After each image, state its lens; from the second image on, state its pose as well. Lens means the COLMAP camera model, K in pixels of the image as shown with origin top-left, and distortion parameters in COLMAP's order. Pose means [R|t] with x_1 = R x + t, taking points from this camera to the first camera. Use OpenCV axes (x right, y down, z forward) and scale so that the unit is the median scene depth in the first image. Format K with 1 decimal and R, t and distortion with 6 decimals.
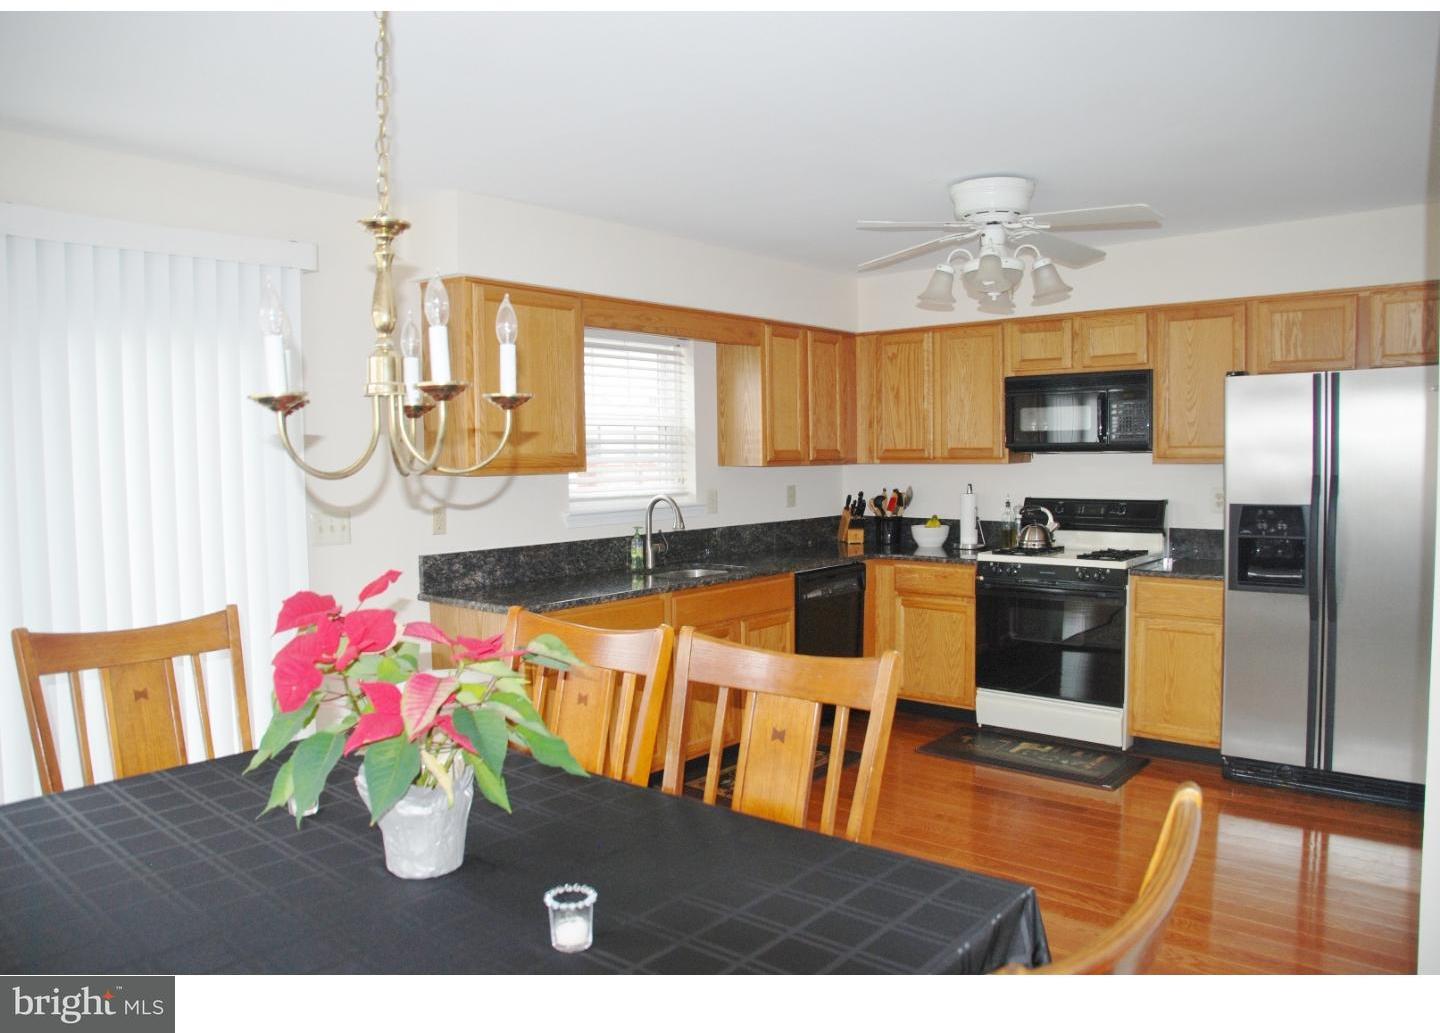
lens RADIAL K [[1025.8, 0, 715.1], [0, 1025.8, 496.5], [0, 0, 1]] dist [-0.141723, 0.090176]
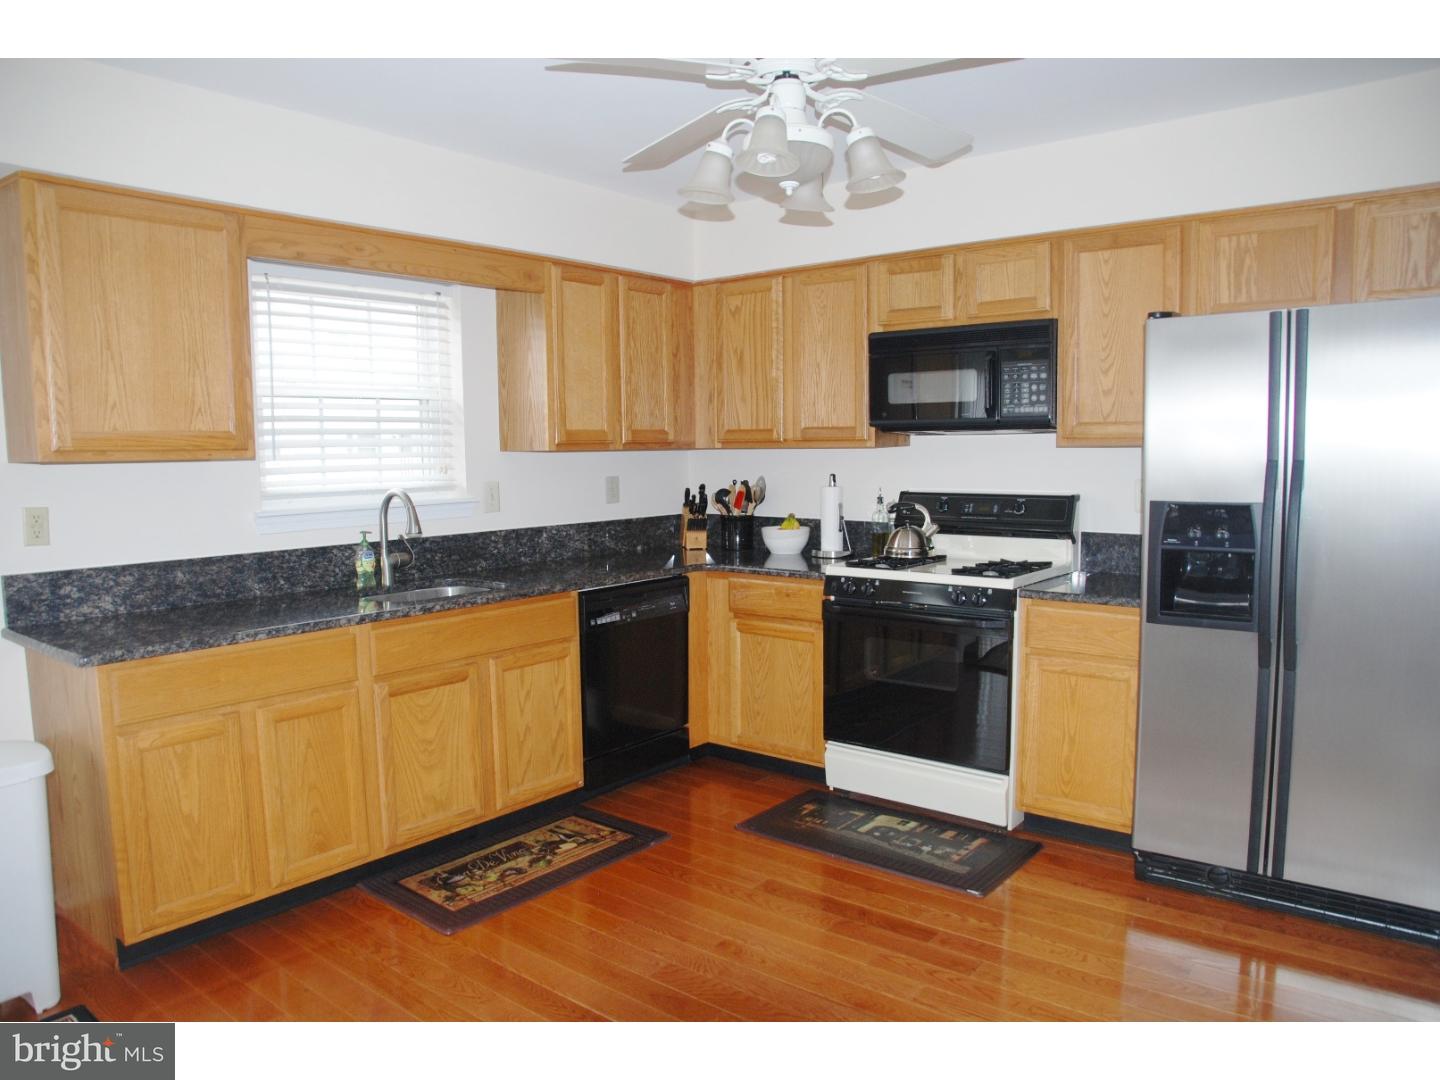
lens RADIAL K [[1015.3, 0, 720.0], [0, 1015.3, 540.0], [0, 0, 1]] dist [-0.132276, 0.080702]
pose [[0.999641, -0.001752, 0.026718, 0.165554], [0.000425, 0.998768, 0.049612, -0.000384], [-0.026772, -0.049583, 0.998411, 0.258895]]
